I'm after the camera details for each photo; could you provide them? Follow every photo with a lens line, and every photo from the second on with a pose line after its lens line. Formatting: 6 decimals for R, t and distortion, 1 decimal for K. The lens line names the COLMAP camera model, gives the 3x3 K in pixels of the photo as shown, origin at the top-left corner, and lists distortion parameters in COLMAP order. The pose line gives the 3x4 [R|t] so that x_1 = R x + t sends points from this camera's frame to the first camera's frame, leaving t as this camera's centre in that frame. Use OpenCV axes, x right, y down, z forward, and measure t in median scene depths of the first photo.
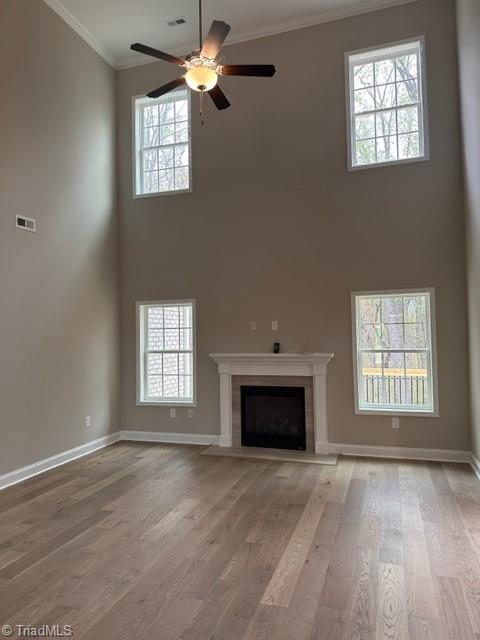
lens RADIAL K [[450.3, 0, 240.2], [0, 450.3, 321.4], [0, 0, 1]] dist [0.036334, -0.022149]
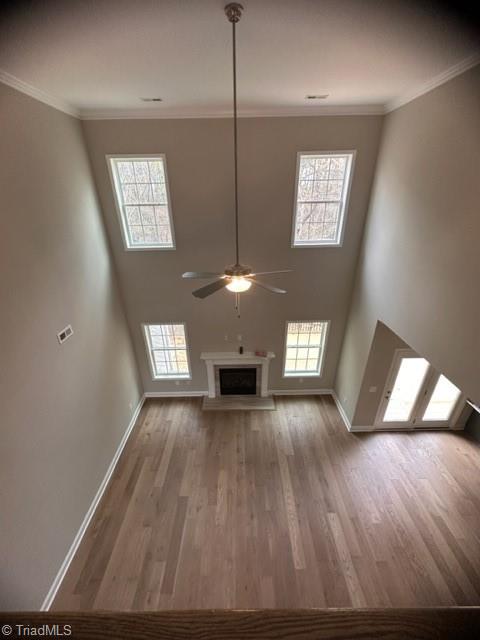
lens RADIAL K [[260.2, 0, 242.7], [0, 260.2, 323.0], [0, 0, 1]] dist [0.017582, 0.000242]
pose [[0.944823, -0.138133, 0.297034, -0.196781], [-0.017977, 0.883516, 0.468055, -0.507036], [-0.327088, -0.447569, 0.832283, 0.230906]]
